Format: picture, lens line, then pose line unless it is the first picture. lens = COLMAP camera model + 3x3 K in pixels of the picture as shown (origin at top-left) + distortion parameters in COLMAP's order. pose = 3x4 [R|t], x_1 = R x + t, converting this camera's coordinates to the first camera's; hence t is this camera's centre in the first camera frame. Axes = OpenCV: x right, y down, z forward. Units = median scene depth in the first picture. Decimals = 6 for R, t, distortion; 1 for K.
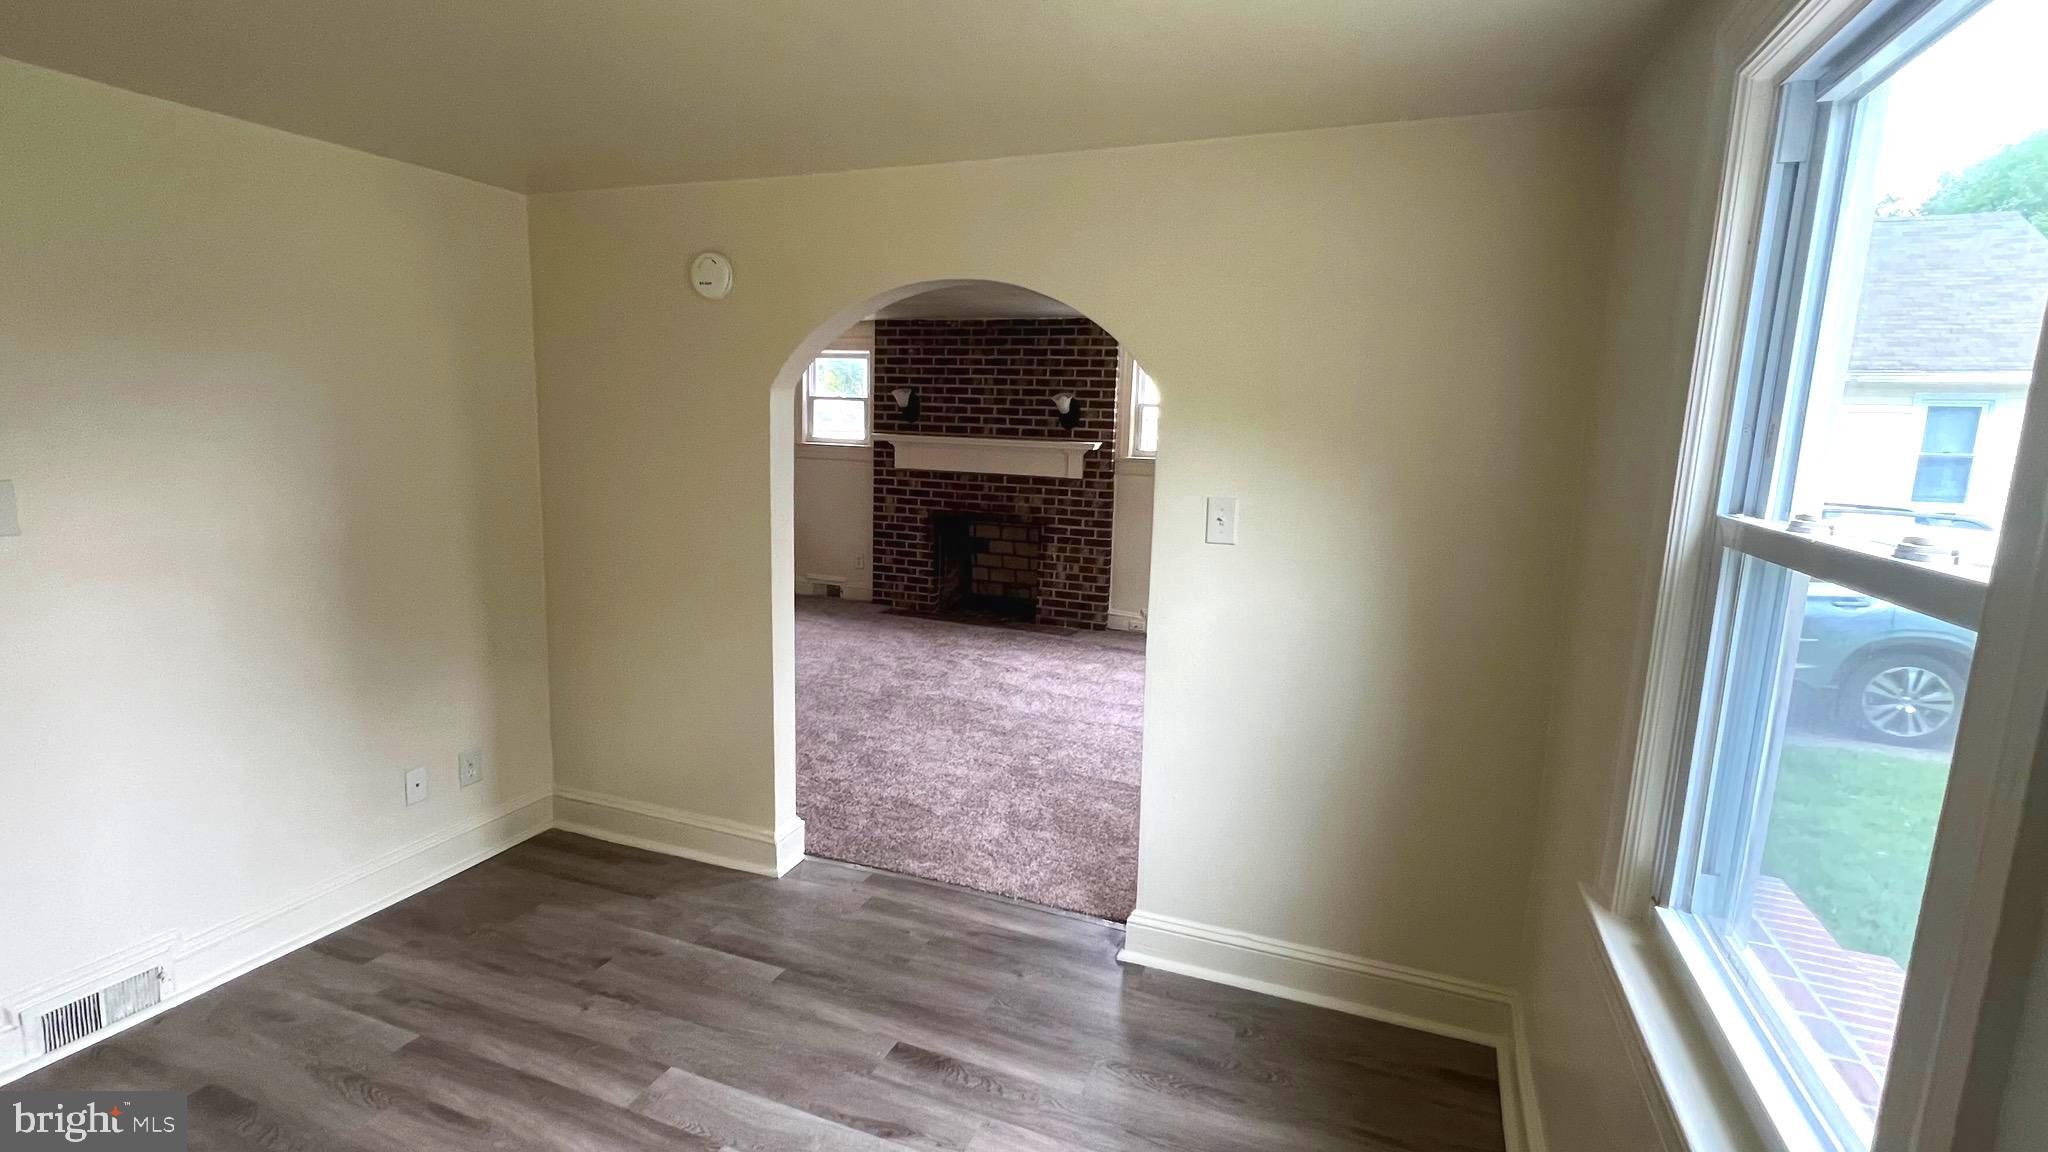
lens RADIAL K [[942.0, 0, 1017.4], [0, 942.0, 562.0], [0, 0, 1]] dist [0.001181, 0.000189]
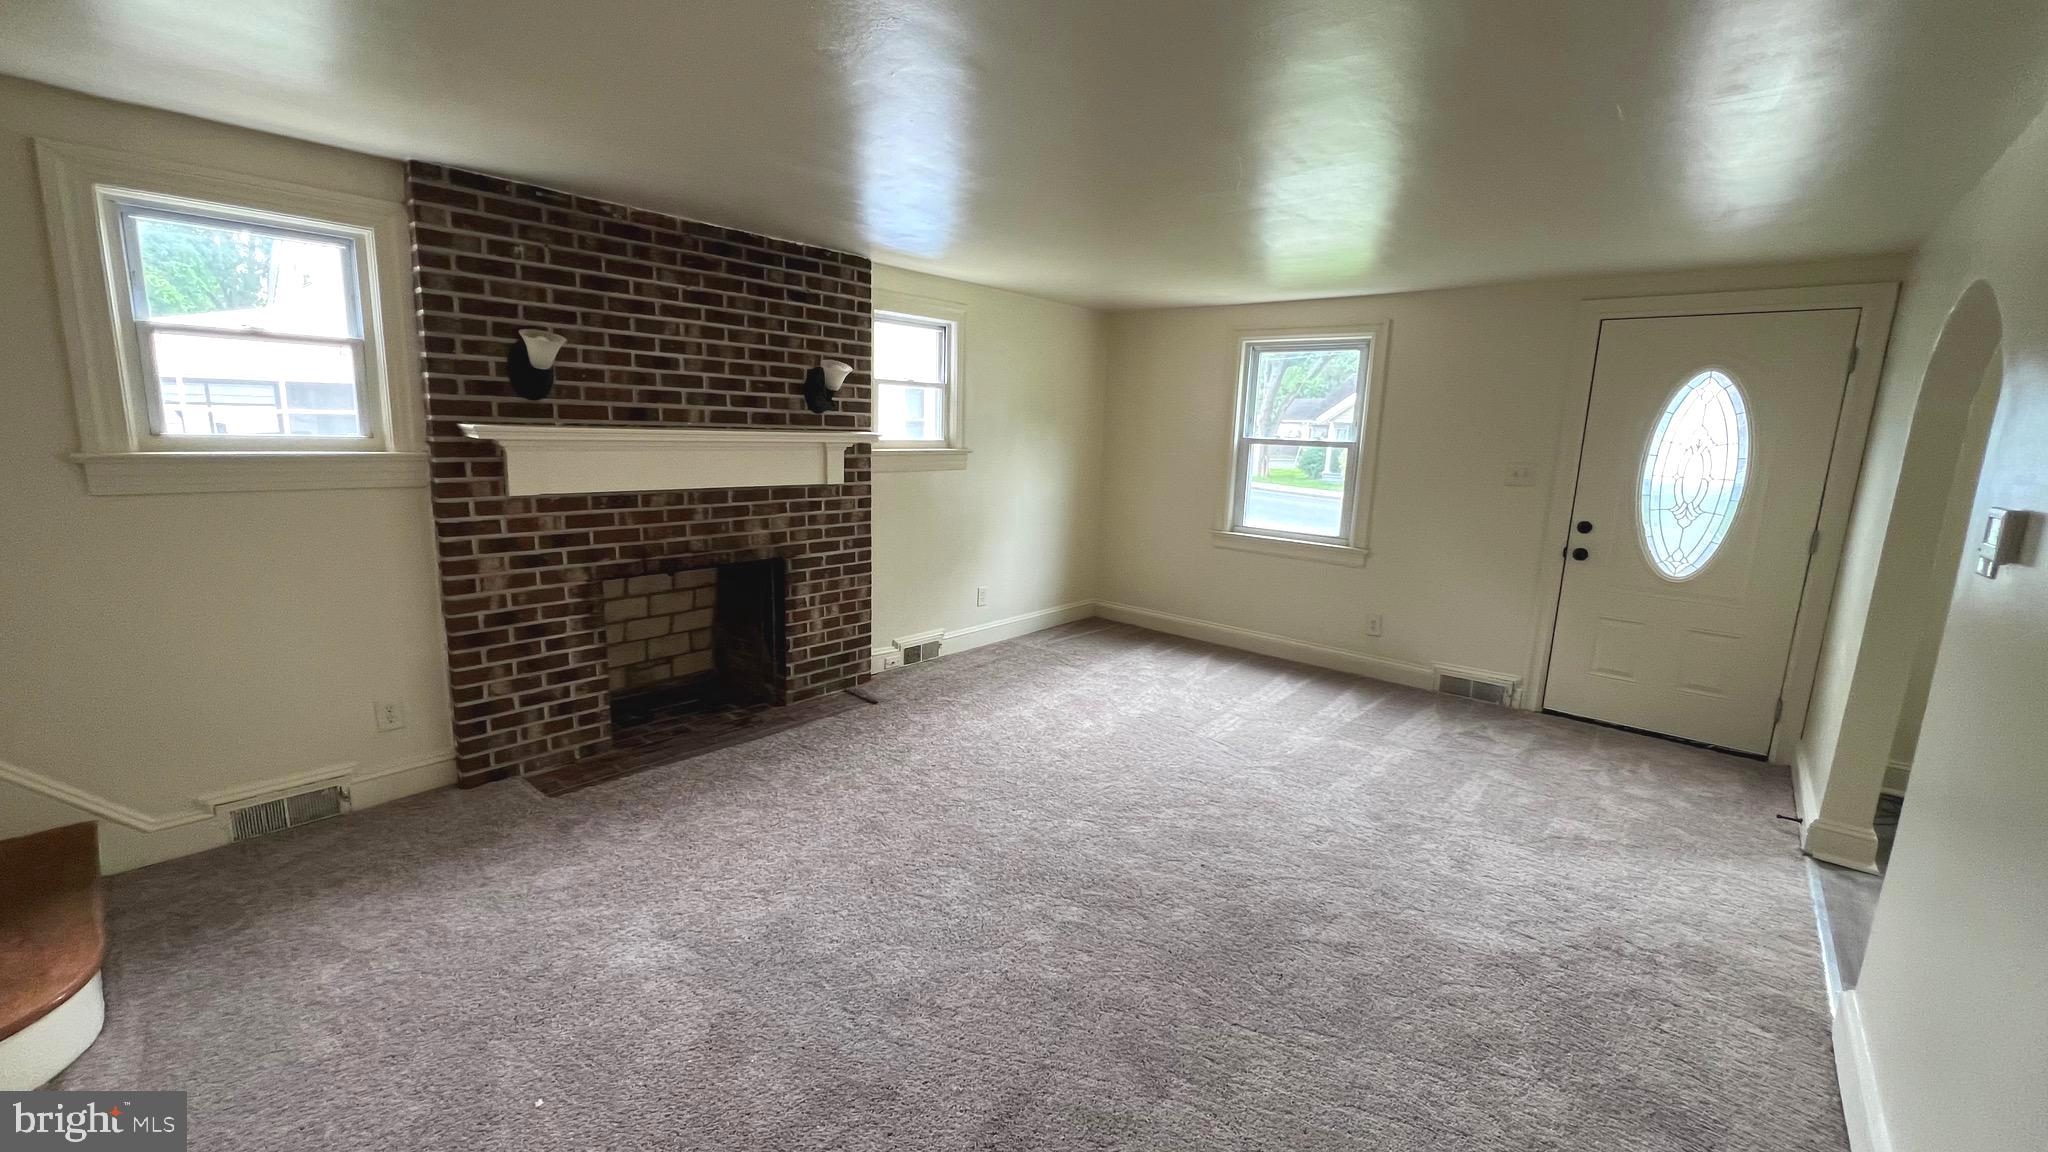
lens RADIAL K [[813.5, 0, 1013.5], [0, 813.5, 564.0], [0, 0, 1]] dist [-0.001854, 0.000057]
pose [[0.338930, -0.178701, 0.923684, -0.450810], [0.122428, 0.981824, 0.145026, -0.098810], [-0.932812, 0.063932, 0.354647, 0.646208]]
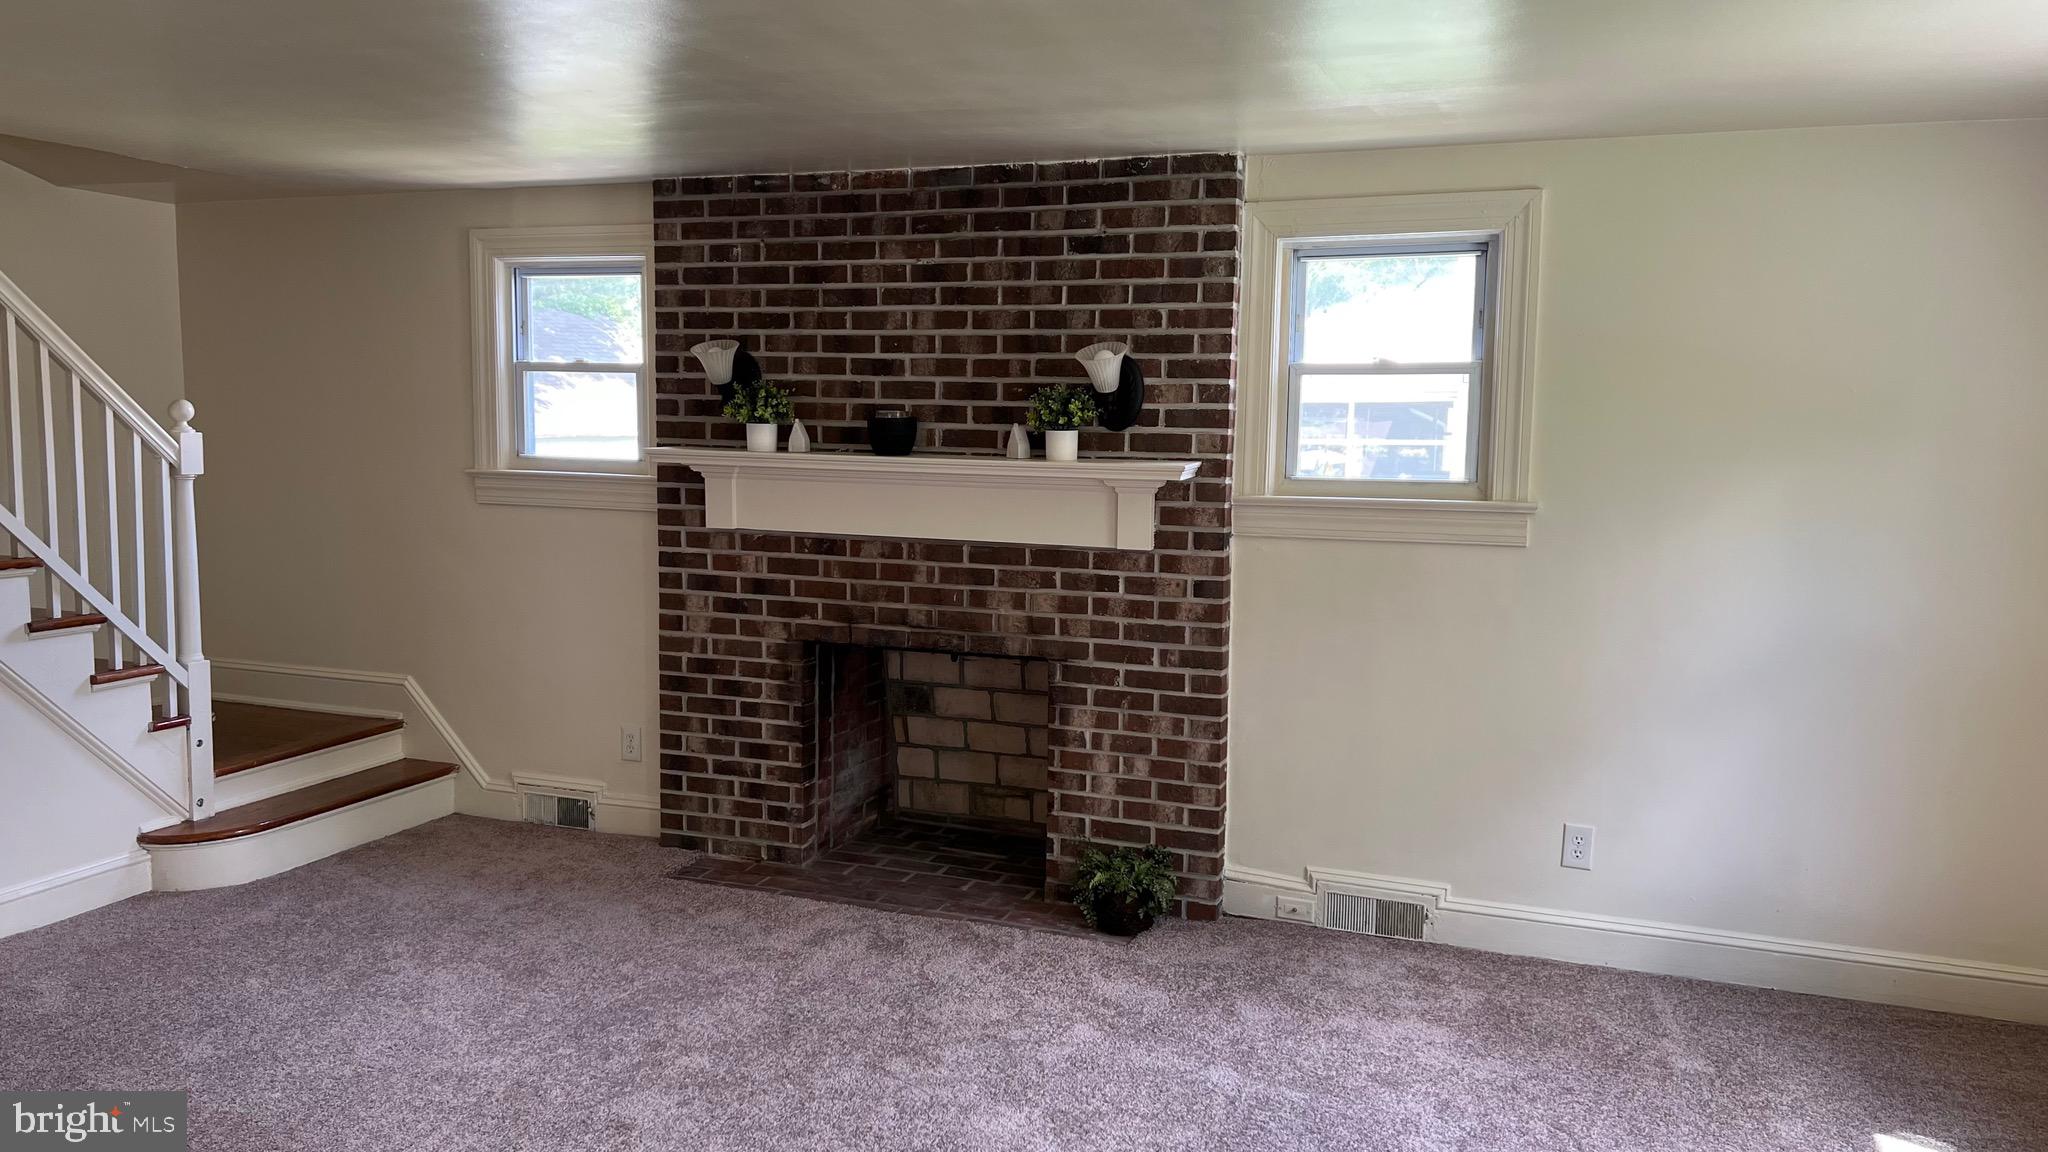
lens RADIAL K [[1555.9, 0, 1012.8], [0, 1555.9, 579.5], [0, 0, 1]] dist [0.145316, -0.150279]
pose [[0.999844, -0.017598, 0.001170, 0.006810], [0.017632, 0.998954, -0.042192, -0.046592], [-0.000426, 0.042206, 0.999109, 0.312033]]
